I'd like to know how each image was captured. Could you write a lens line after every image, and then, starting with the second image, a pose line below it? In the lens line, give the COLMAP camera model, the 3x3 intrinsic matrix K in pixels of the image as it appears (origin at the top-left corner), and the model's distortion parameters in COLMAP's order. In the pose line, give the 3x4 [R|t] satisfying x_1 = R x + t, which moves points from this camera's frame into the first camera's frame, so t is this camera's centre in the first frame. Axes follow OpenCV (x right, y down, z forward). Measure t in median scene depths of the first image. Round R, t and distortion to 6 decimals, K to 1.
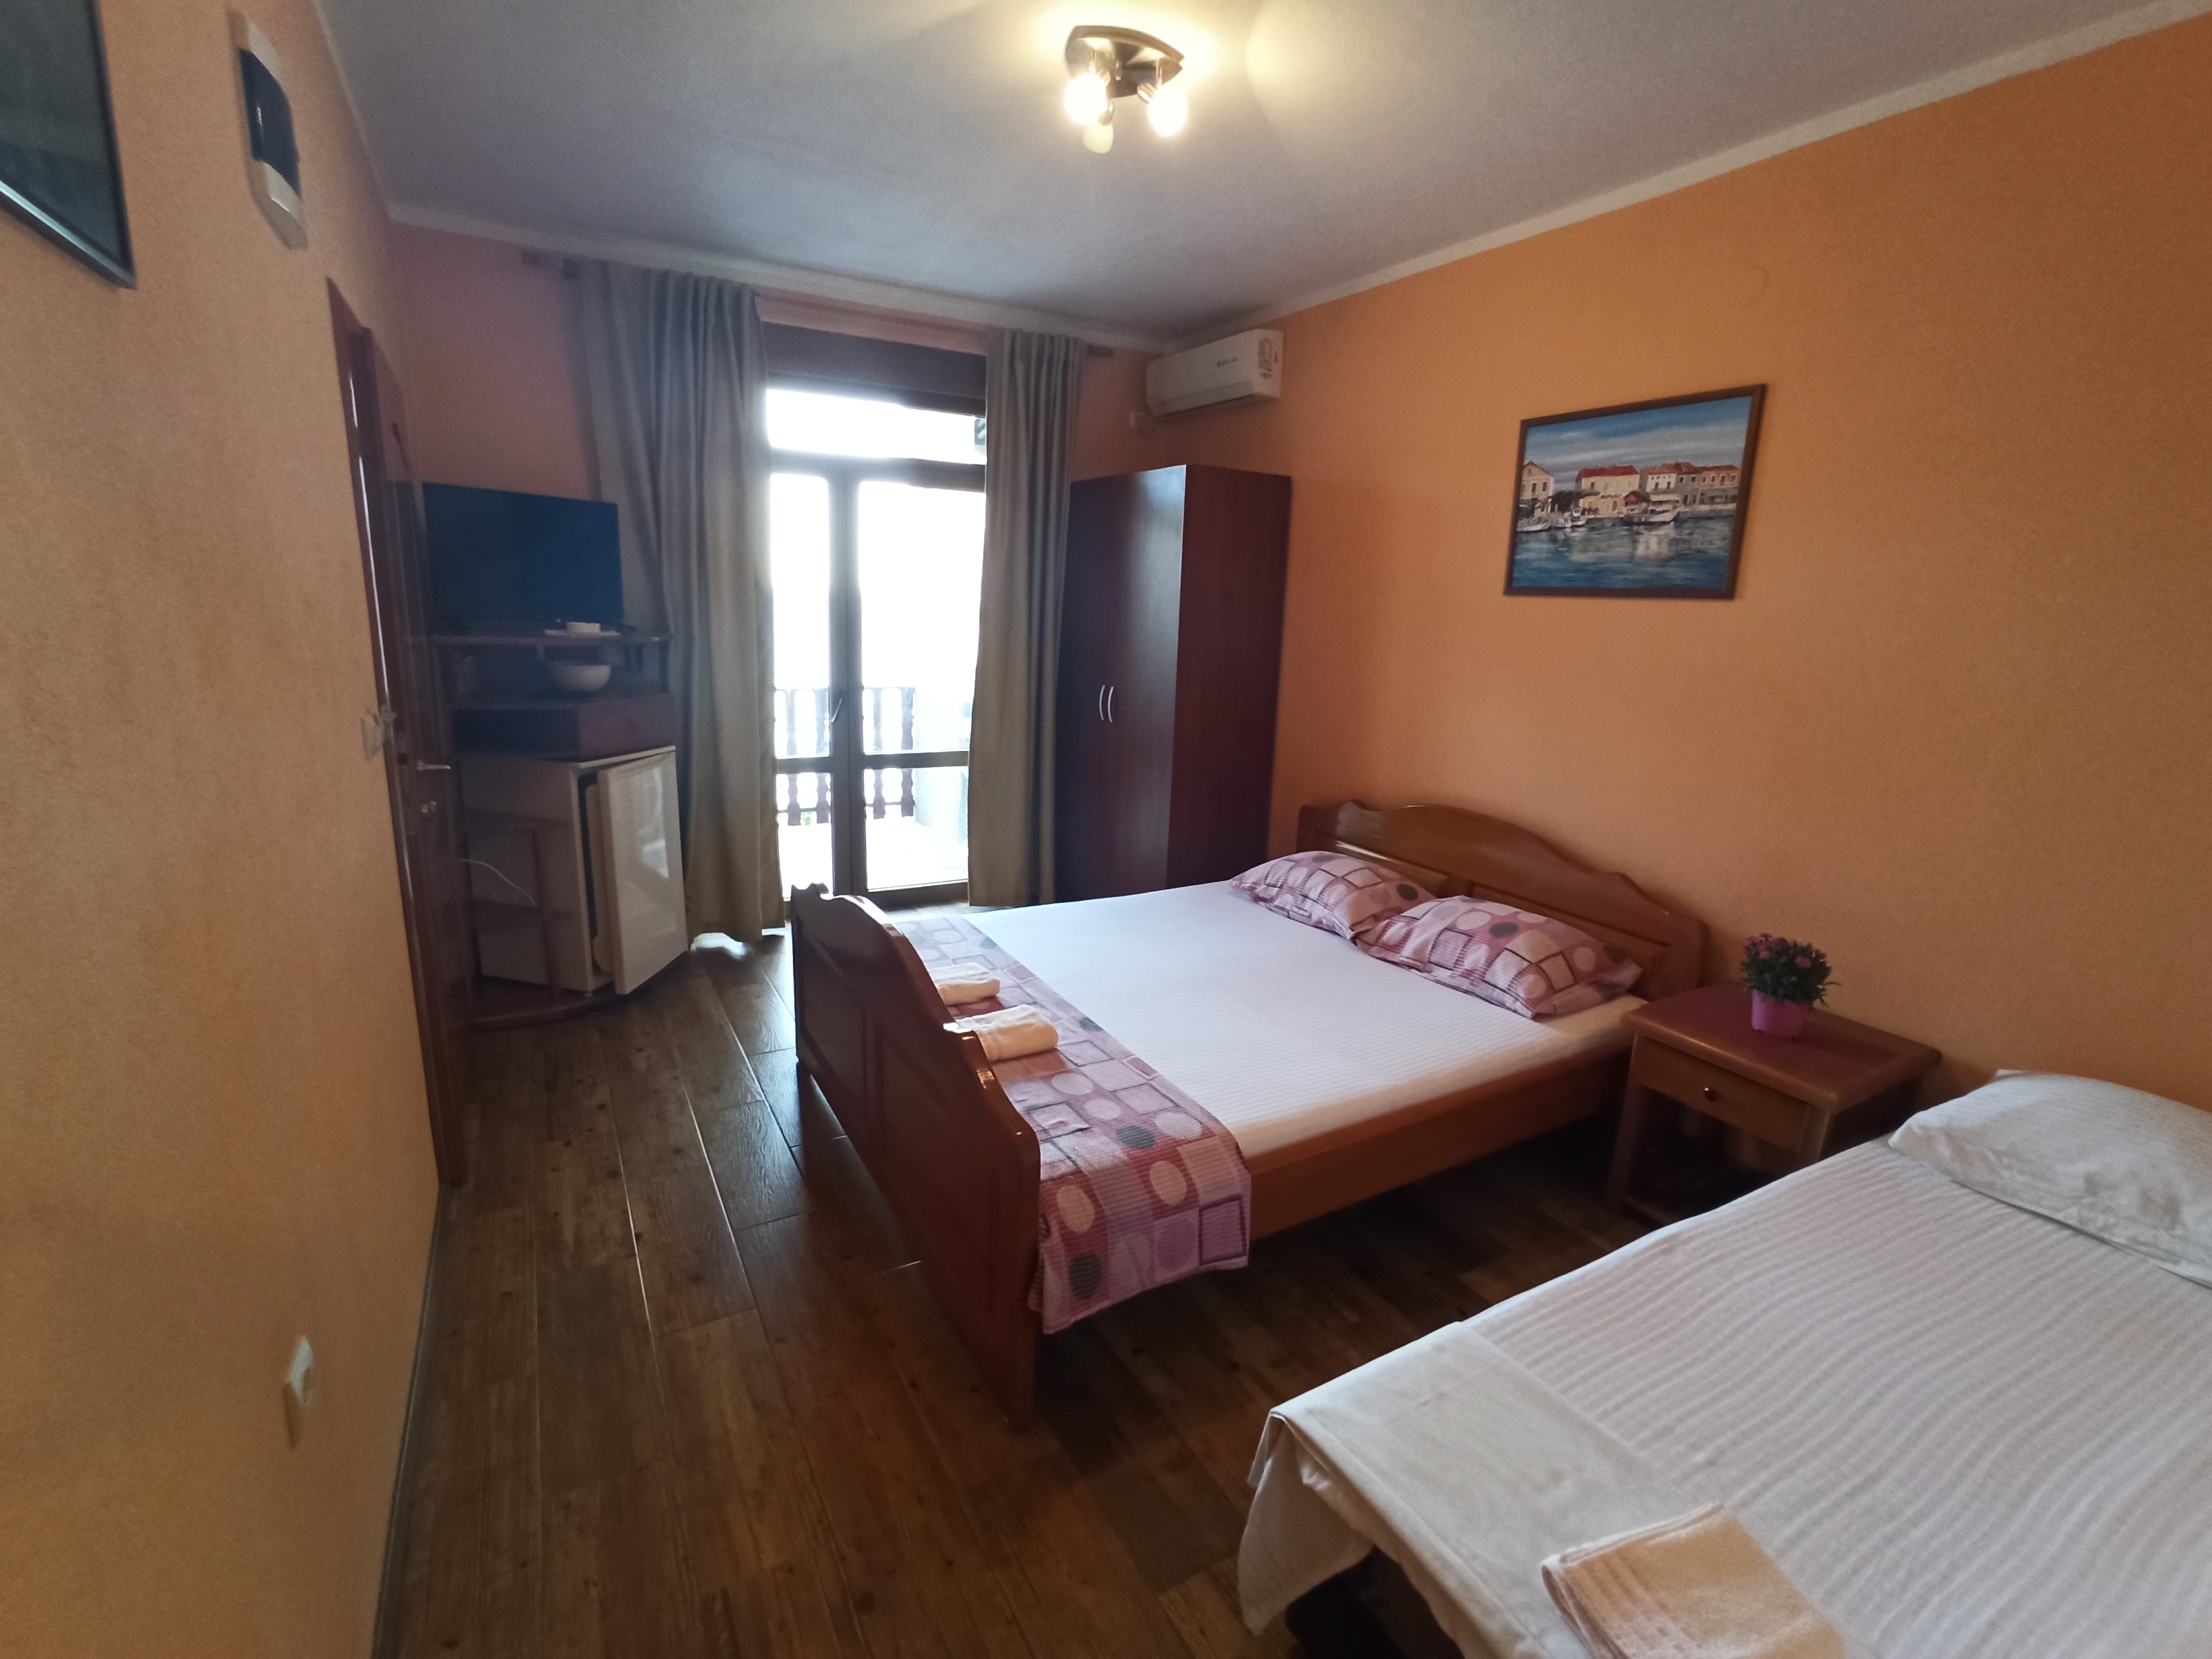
lens RADIAL K [[982.2, 0, 1106.0], [0, 982.2, 829.5], [0, 0, 1]] dist [-0.026647, 0.010975]
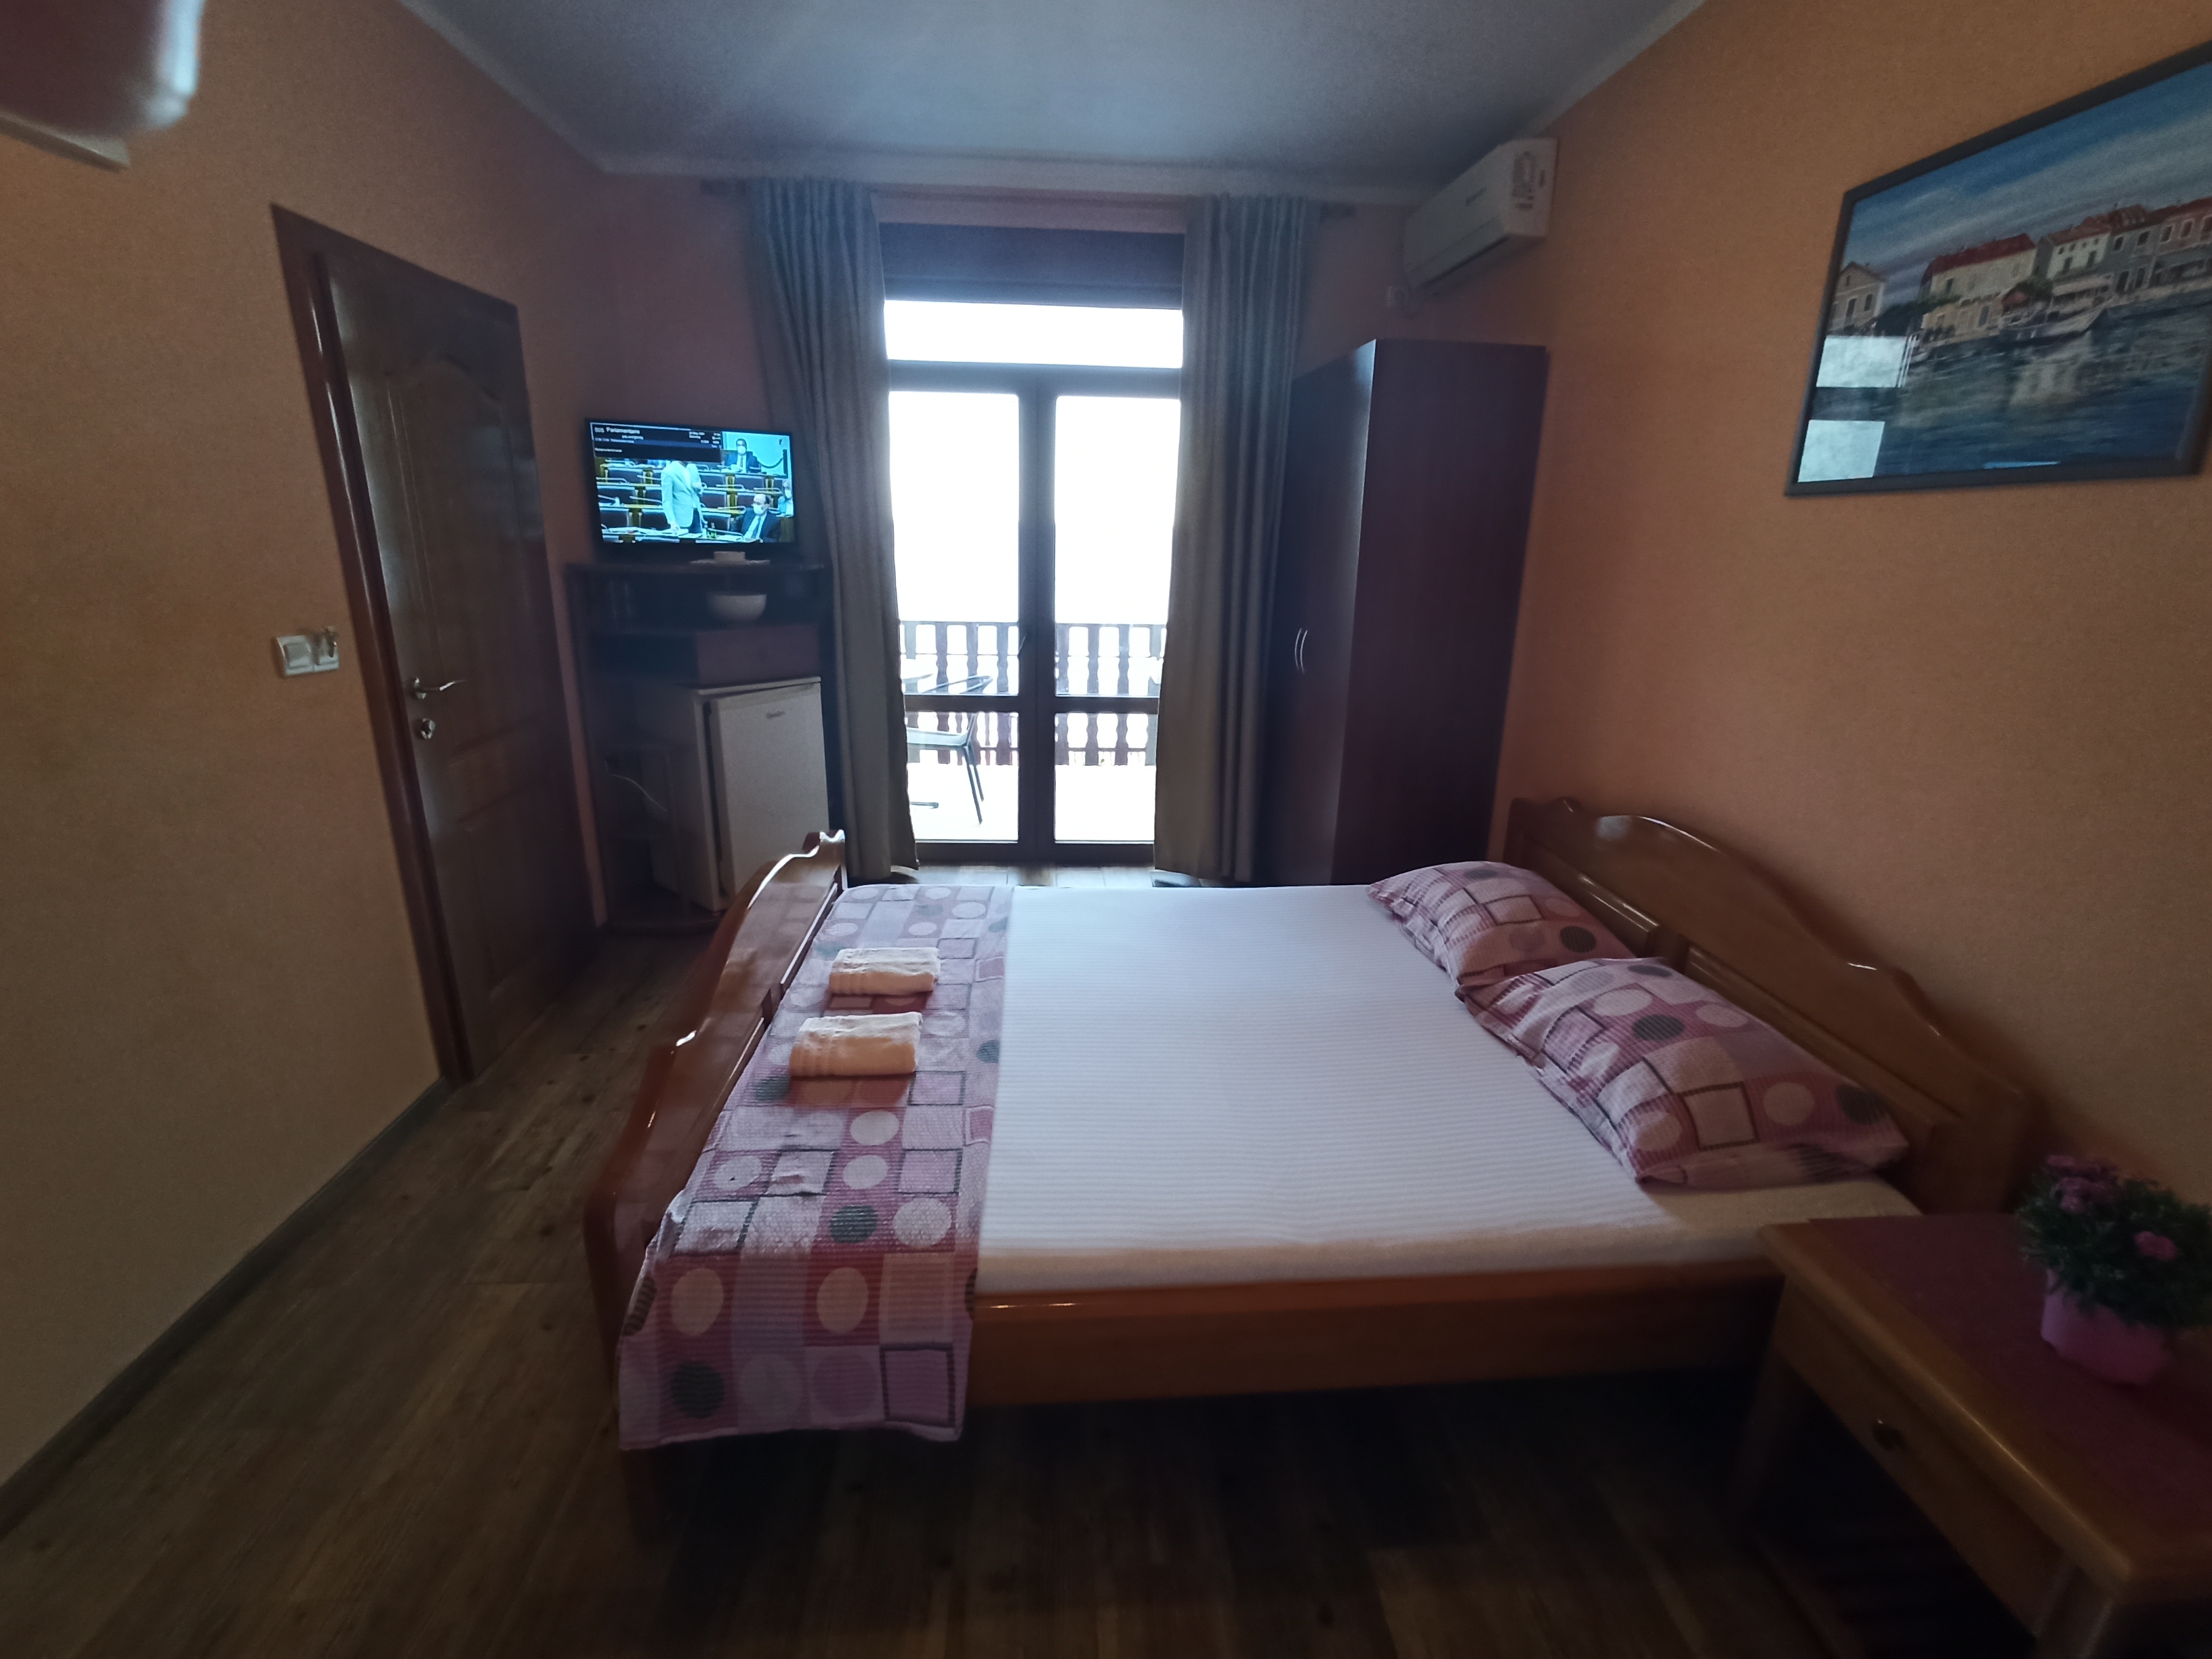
lens RADIAL K [[982.2, 0, 1106.0], [0, 982.2, 829.5], [0, 0, 1]] dist [-0.026647, 0.010975]
pose [[0.900758, 0.107733, -0.420748, 0.335449], [-0.083501, 0.993632, 0.075656, -0.042615], [0.426219, -0.033014, 0.904017, 0.280816]]
